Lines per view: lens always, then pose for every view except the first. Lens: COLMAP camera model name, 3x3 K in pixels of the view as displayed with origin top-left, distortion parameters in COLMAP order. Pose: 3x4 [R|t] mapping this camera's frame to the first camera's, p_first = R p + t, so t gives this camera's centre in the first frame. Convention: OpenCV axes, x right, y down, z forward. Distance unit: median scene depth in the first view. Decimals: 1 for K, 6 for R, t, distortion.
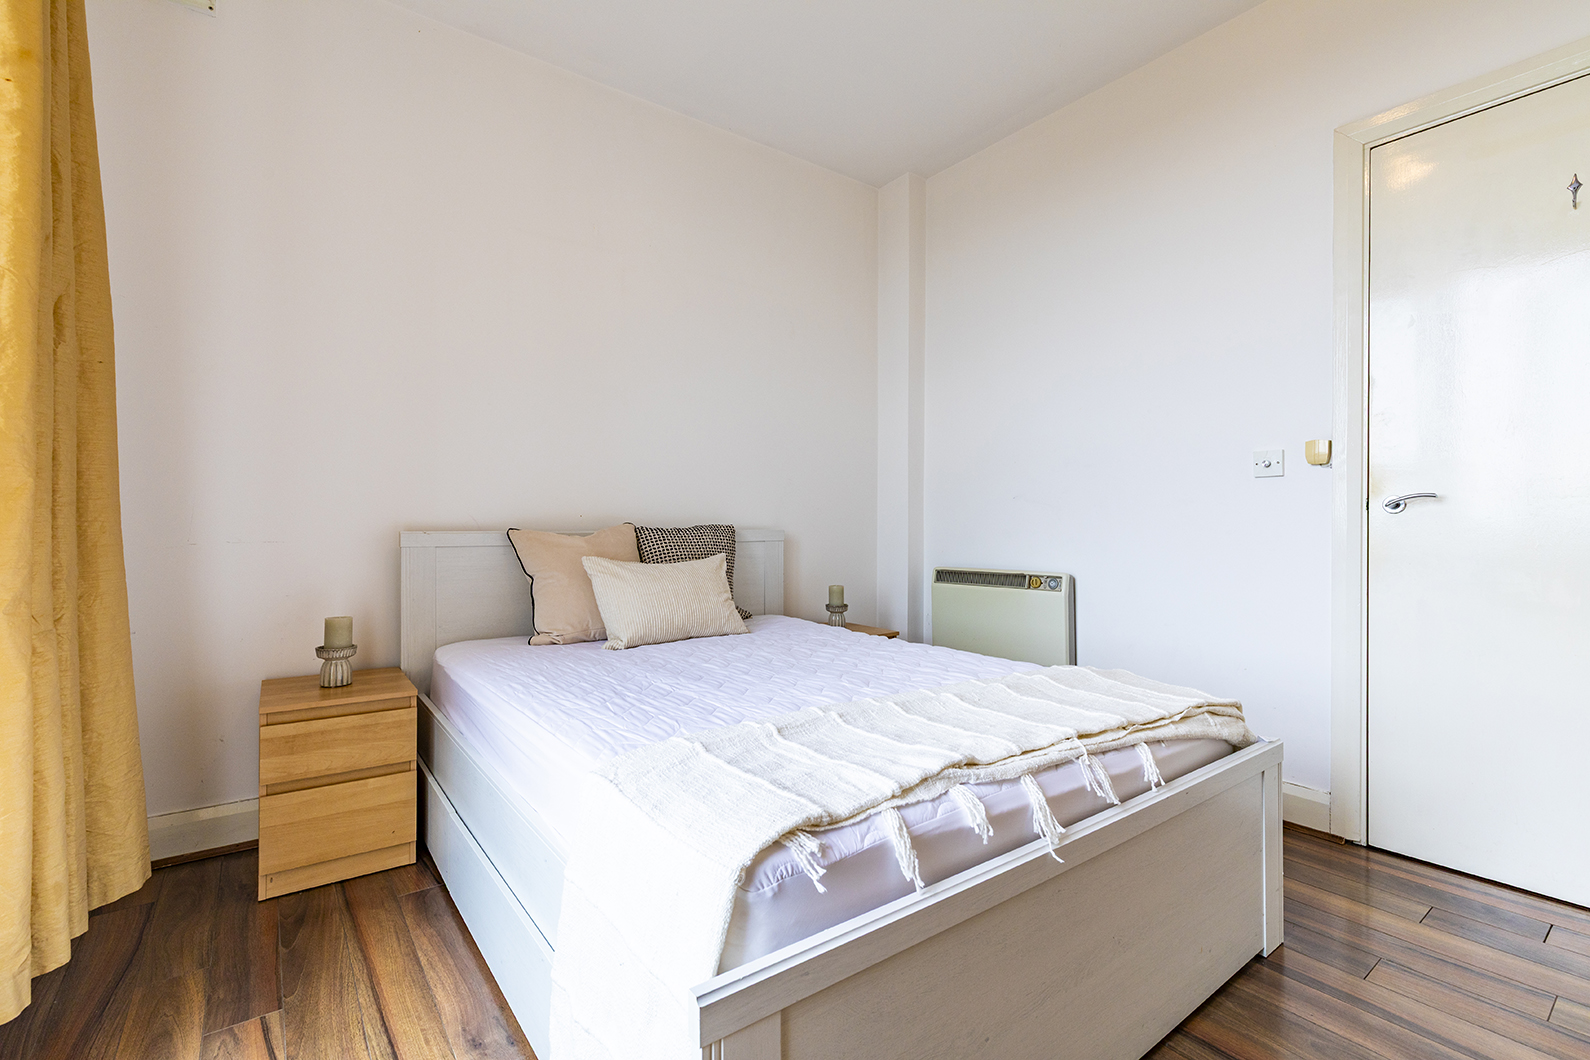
lens RADIAL K [[733.0, 0, 792.8], [0, 733.0, 523.1], [0, 0, 1]] dist [0.009110, 0.000140]
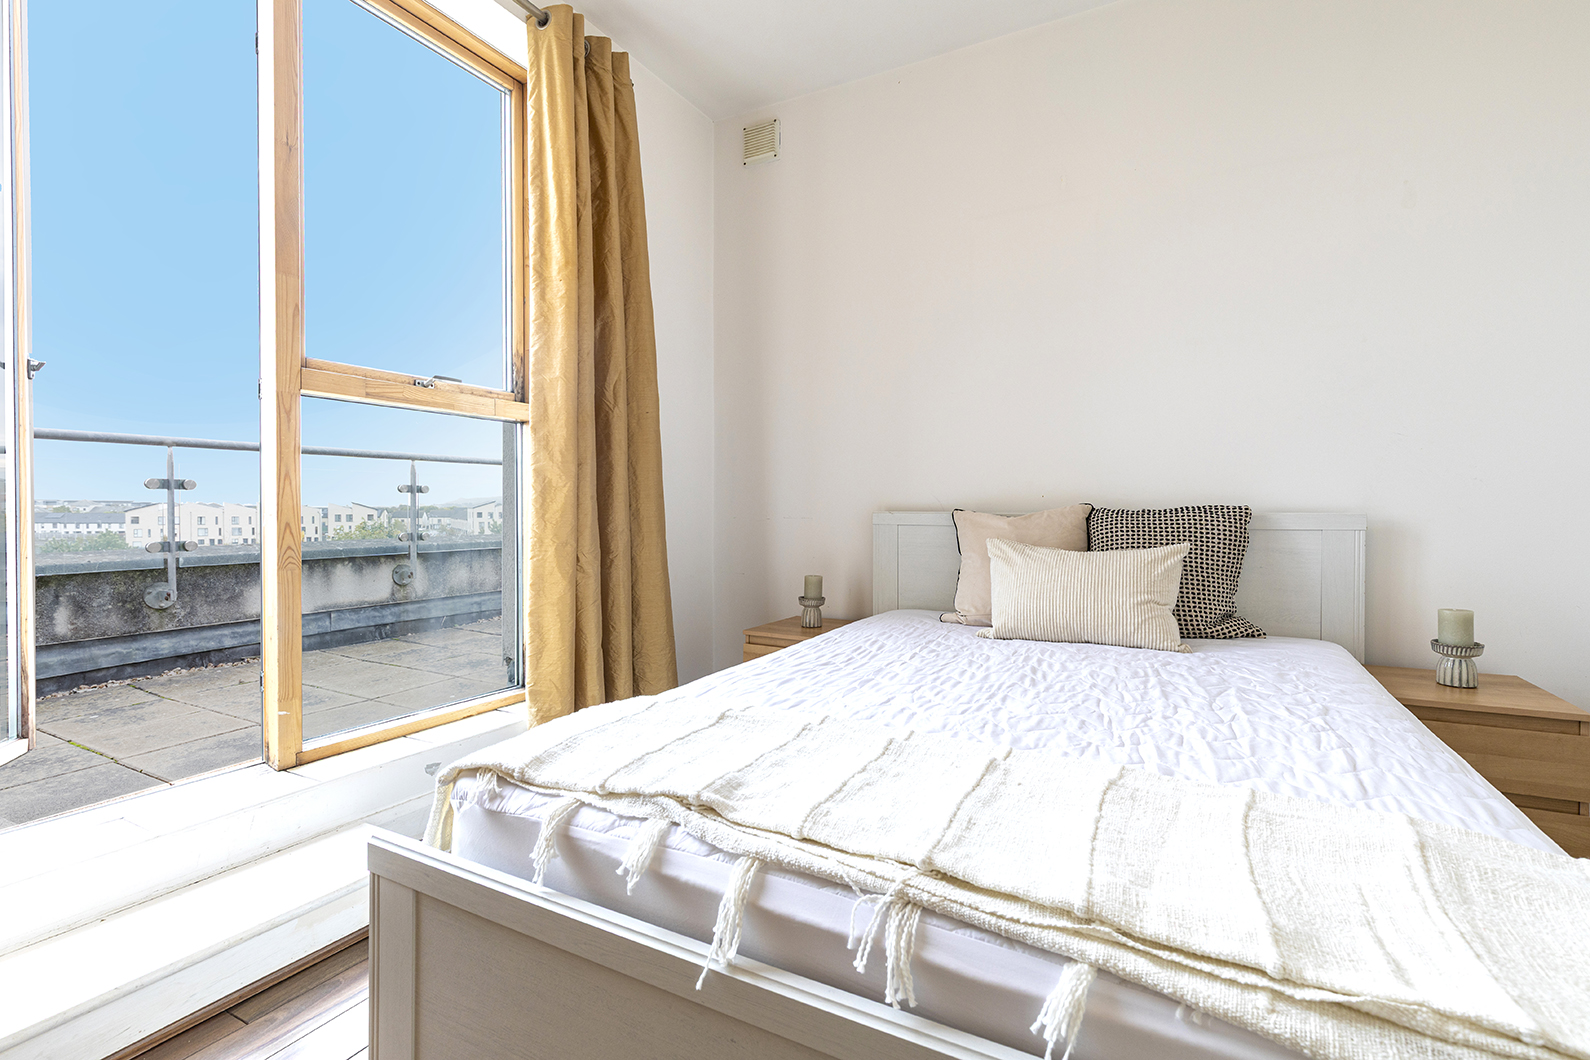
lens RADIAL K [[720.3, 0, 795.6], [0, 720.3, 522.3], [0, 0, 1]] dist [0.003575, 0.000588]
pose [[0.422138, 0.017371, -0.906365, 0.833046], [0.000010, 0.999816, 0.019167, 0.011344], [0.906532, -0.008100, 0.422060, 0.664981]]
